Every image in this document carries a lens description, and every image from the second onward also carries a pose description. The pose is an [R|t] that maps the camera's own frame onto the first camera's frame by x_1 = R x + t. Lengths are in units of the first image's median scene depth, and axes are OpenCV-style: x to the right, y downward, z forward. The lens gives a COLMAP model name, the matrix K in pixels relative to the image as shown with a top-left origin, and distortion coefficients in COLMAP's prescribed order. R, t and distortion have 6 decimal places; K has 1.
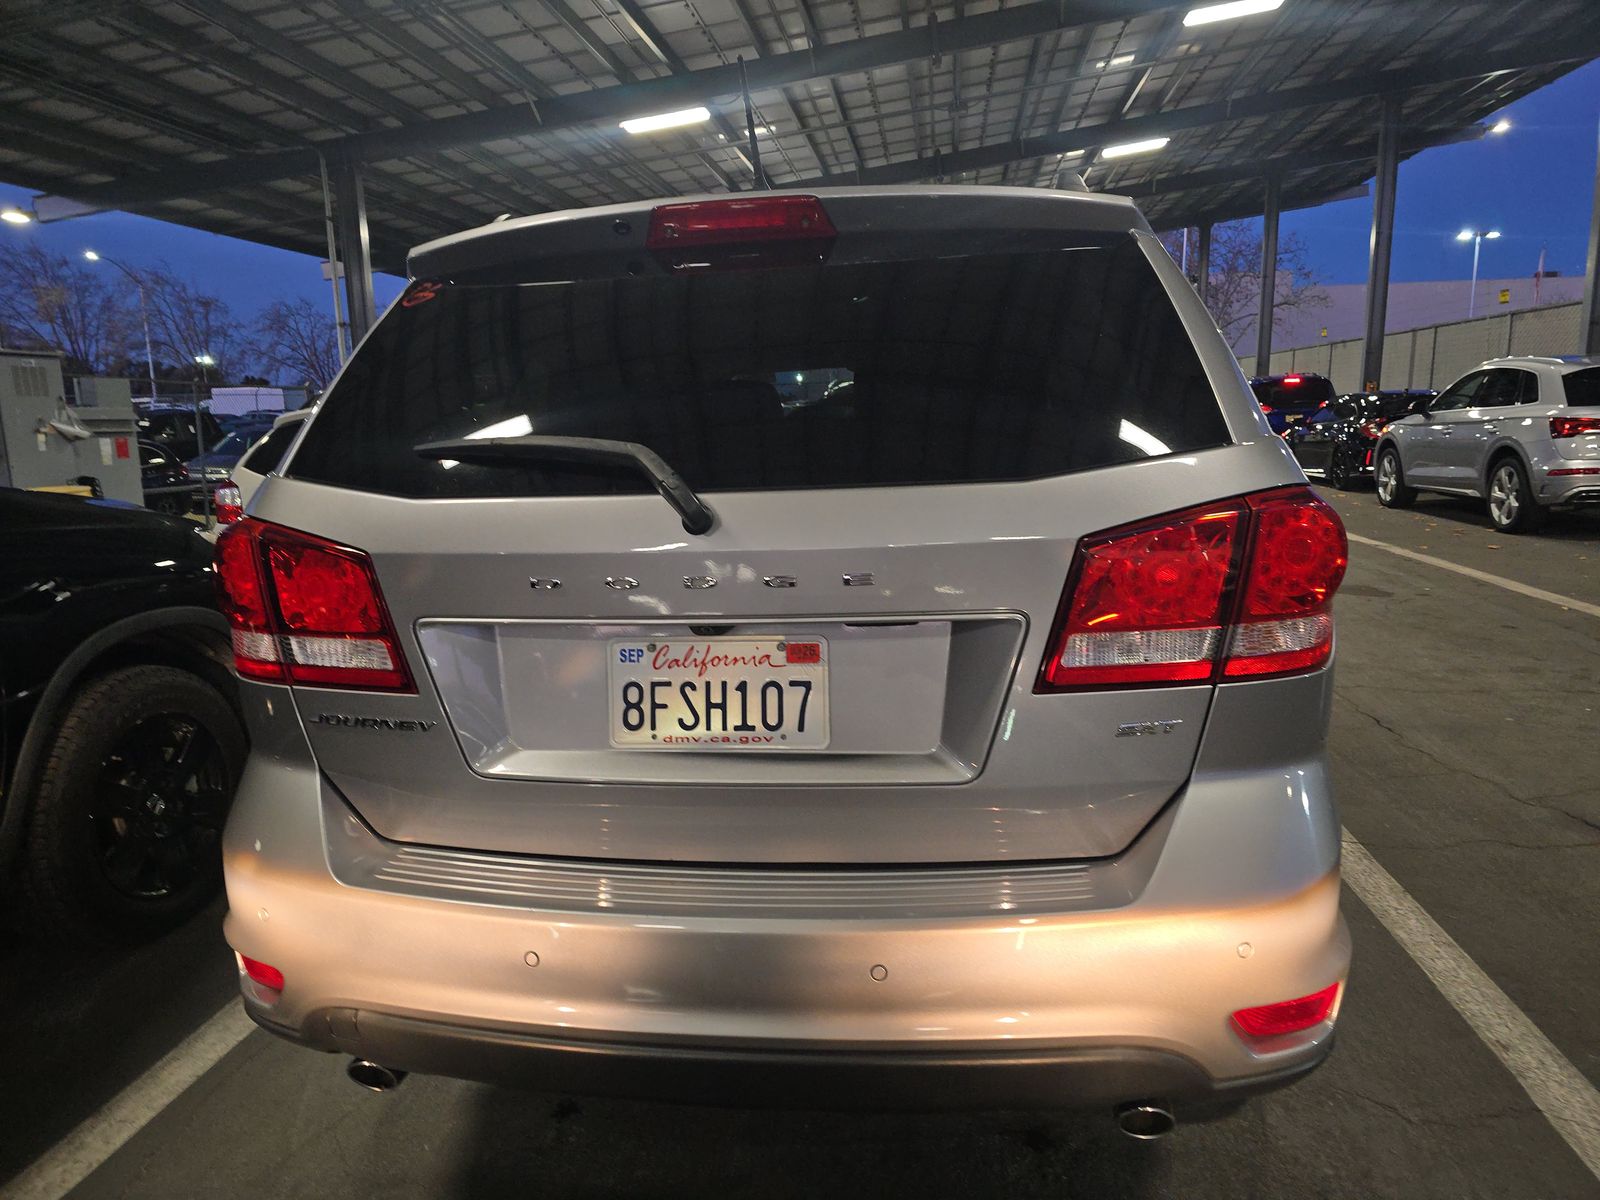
lens RADIAL K [[1093.8, 0, 791.6], [0, 1093.8, 603.5], [0, 0, 1]] dist [0.061934, -0.058902]
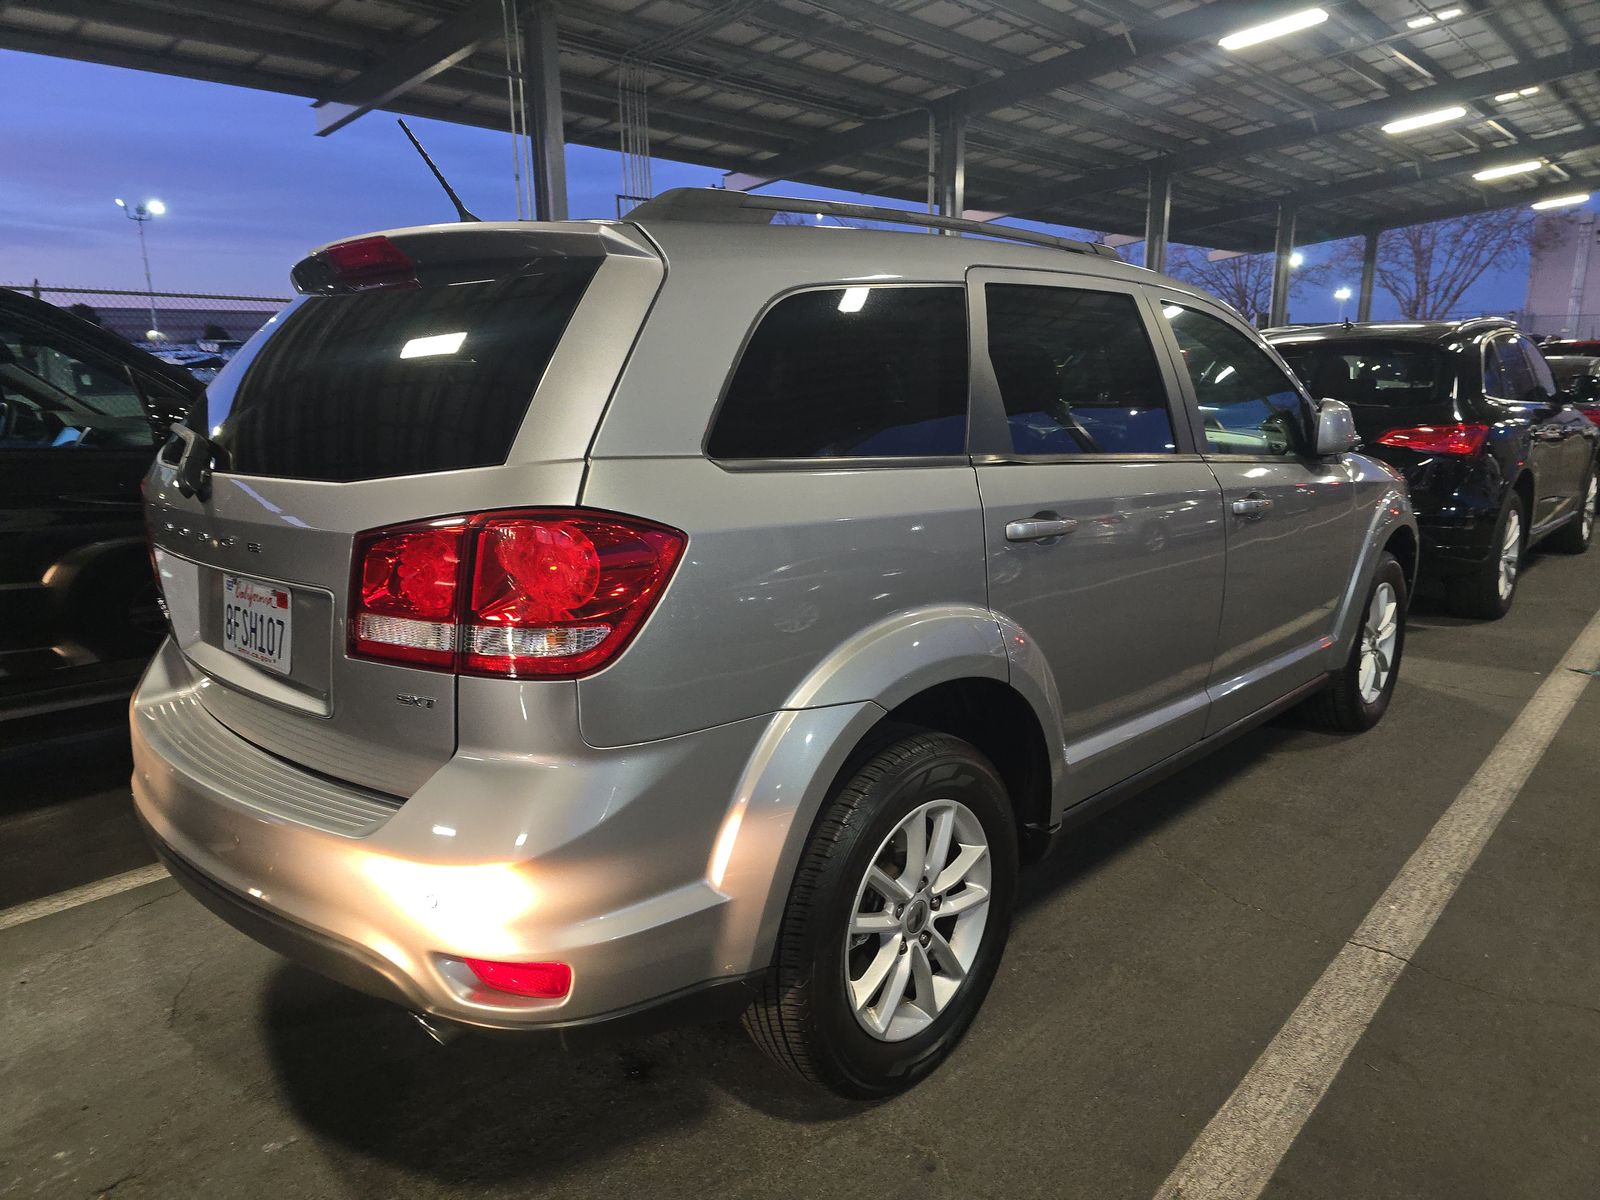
lens RADIAL K [[1093.8, 0, 791.6], [0, 1093.8, 603.5], [0, 0, 1]] dist [0.061934, -0.058902]
pose [[0.824736, 0.136315, -0.548844, 0.132768], [-0.105234, 0.990556, 0.087890, -0.013926], [0.555641, -0.014729, 0.831292, 0.026242]]
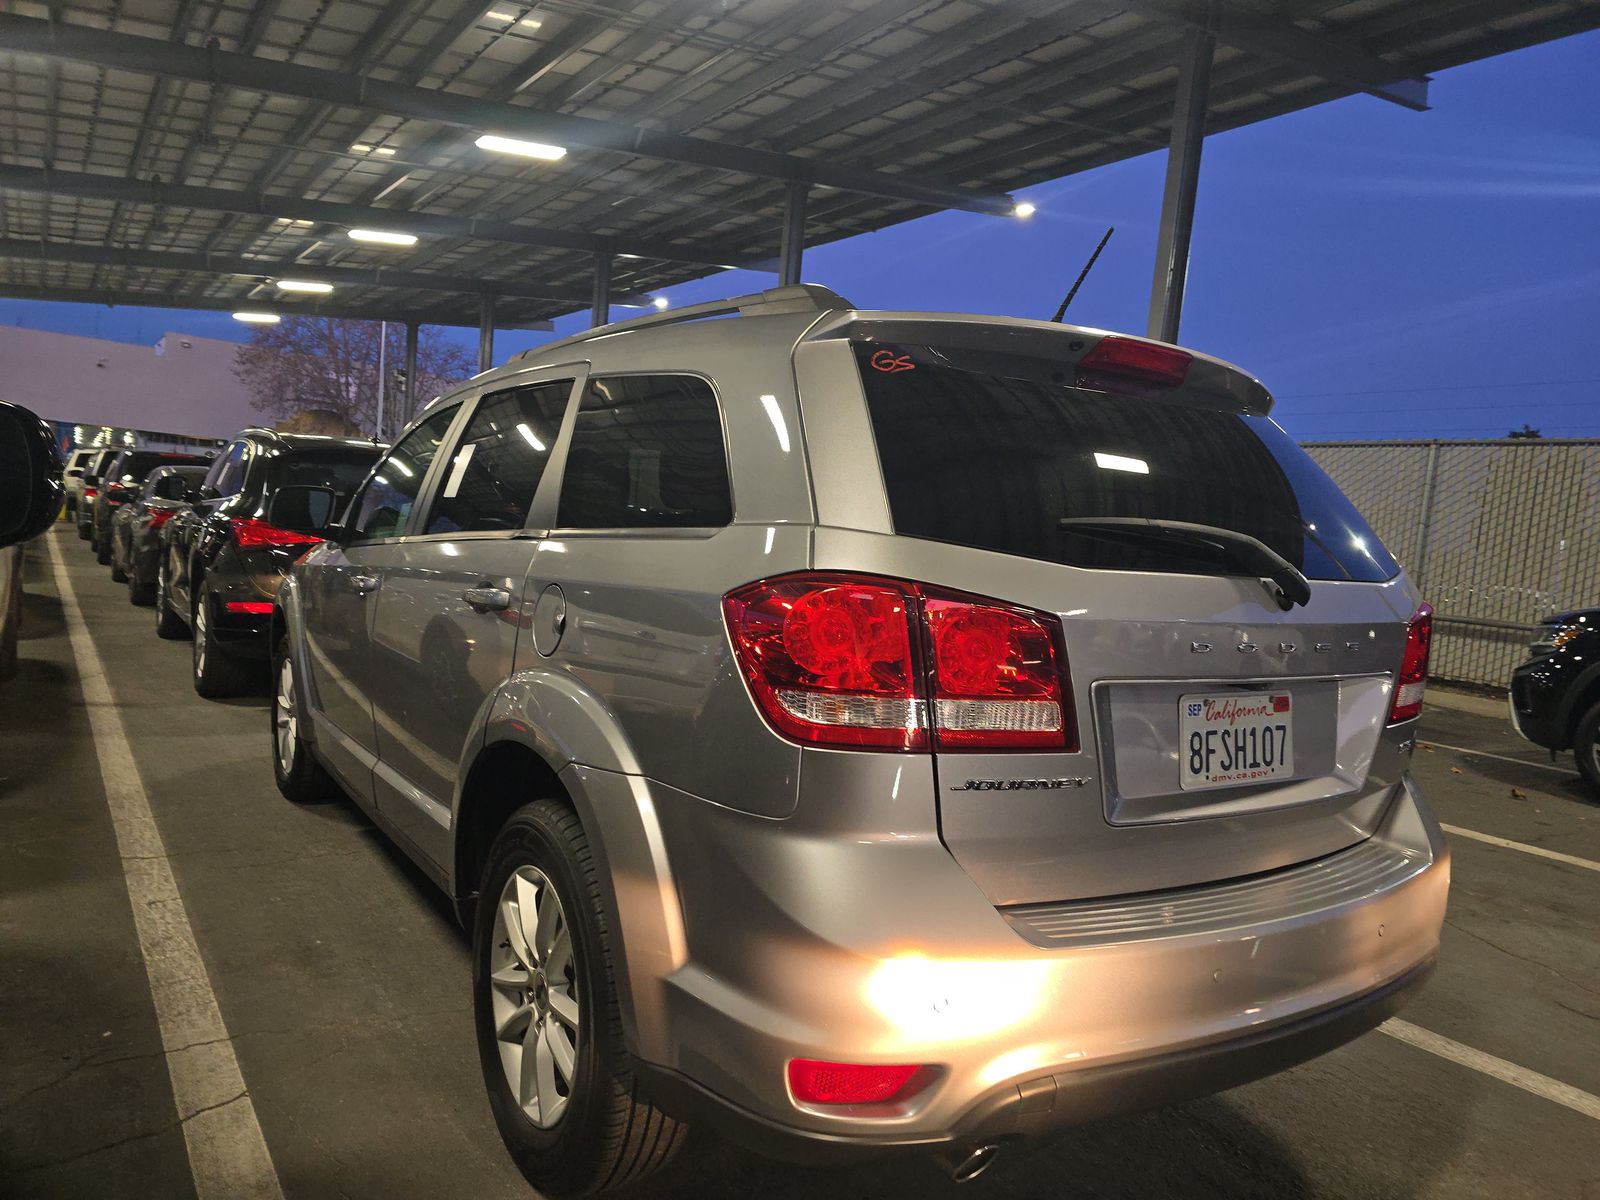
lens RADIAL K [[1093.8, 0, 791.6], [0, 1093.8, 603.5], [0, 0, 1]] dist [0.061934, -0.058902]
pose [[0.723342, 0.040998, 0.689271, -0.143106], [0.013208, 0.997232, -0.073176, 0.001551], [-0.690363, 0.062035, 0.720798, 0.047868]]
